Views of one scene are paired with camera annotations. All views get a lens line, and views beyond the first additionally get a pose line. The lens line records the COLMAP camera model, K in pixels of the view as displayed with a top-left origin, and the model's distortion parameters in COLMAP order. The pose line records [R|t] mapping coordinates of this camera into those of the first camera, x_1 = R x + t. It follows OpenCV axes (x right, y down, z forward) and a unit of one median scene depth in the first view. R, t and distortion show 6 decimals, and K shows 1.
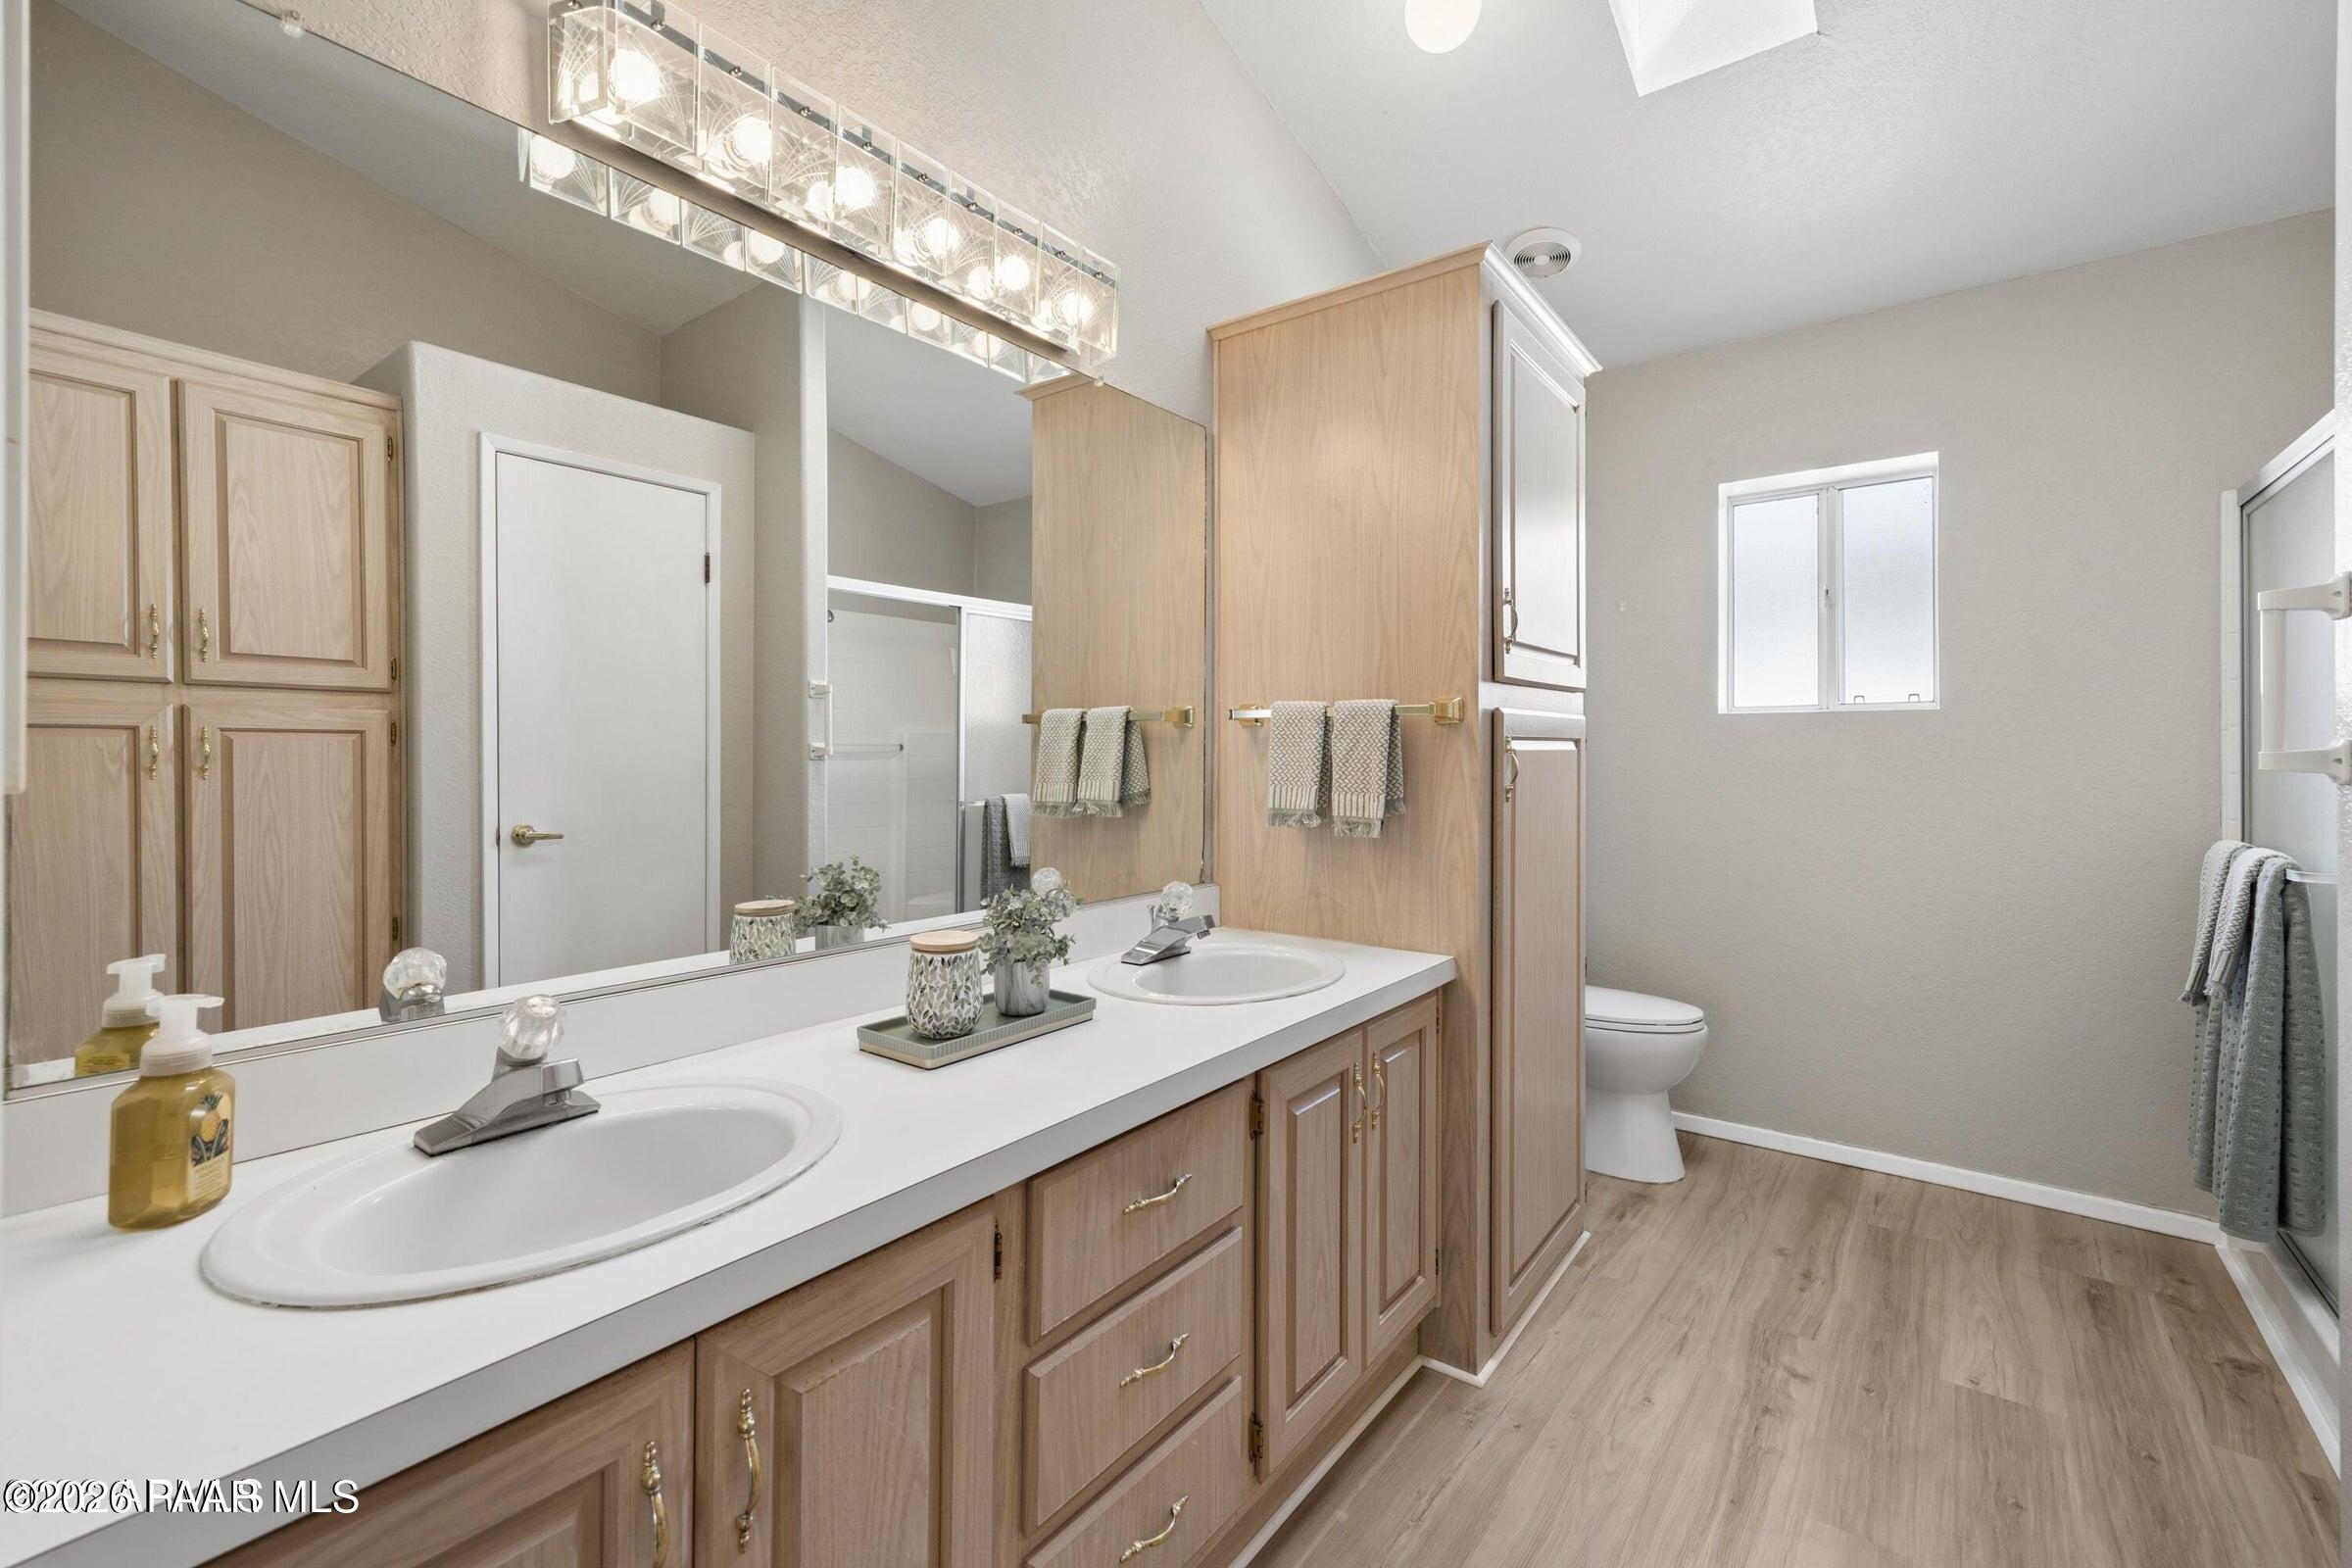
lens RADIAL K [[994.5, 0, 1173.8], [0, 994.5, 772.4], [0, 0, 1]] dist [-0.000055, 0.000129]
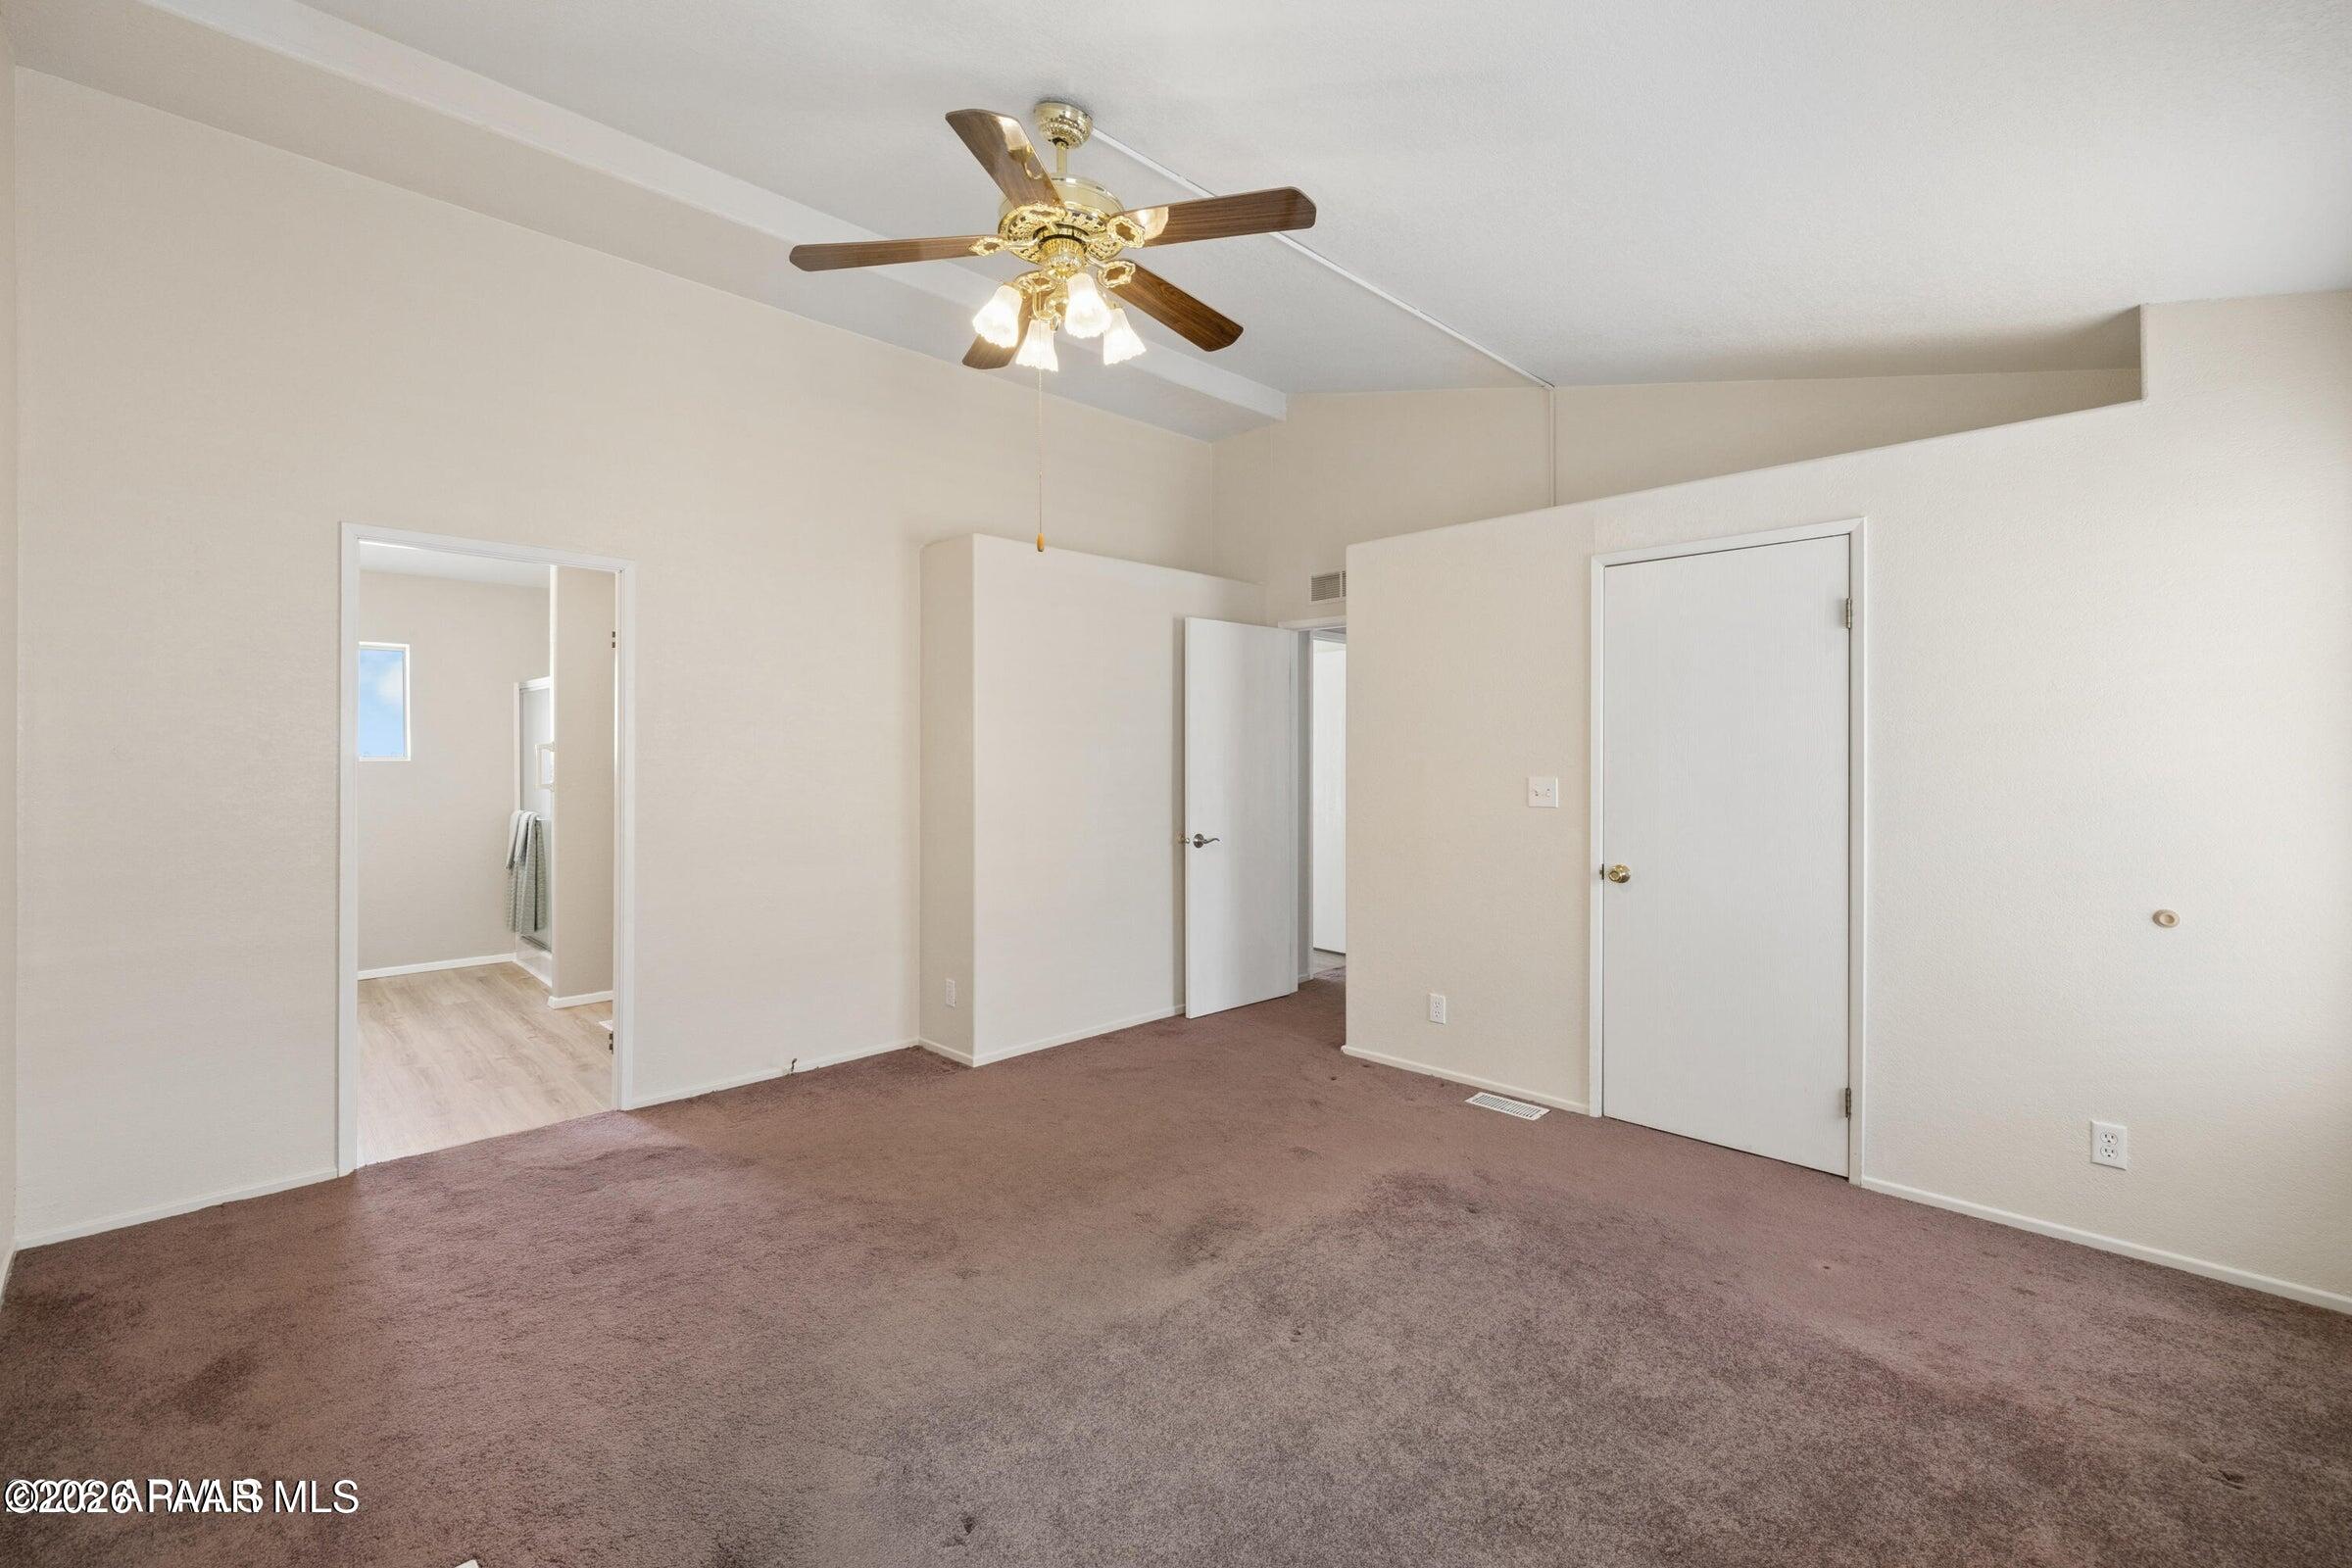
lens RADIAL K [[994.5, 0, 1175.5], [0, 994.5, 776.6], [0, 0, 1]] dist [-0.000055, 0.000129]
pose [[0.139423, -0.004932, 0.990221, -1.504070], [0.010595, 0.999938, 0.003489, -0.017428], [-0.990176, 0.010005, 0.139467, -1.265182]]
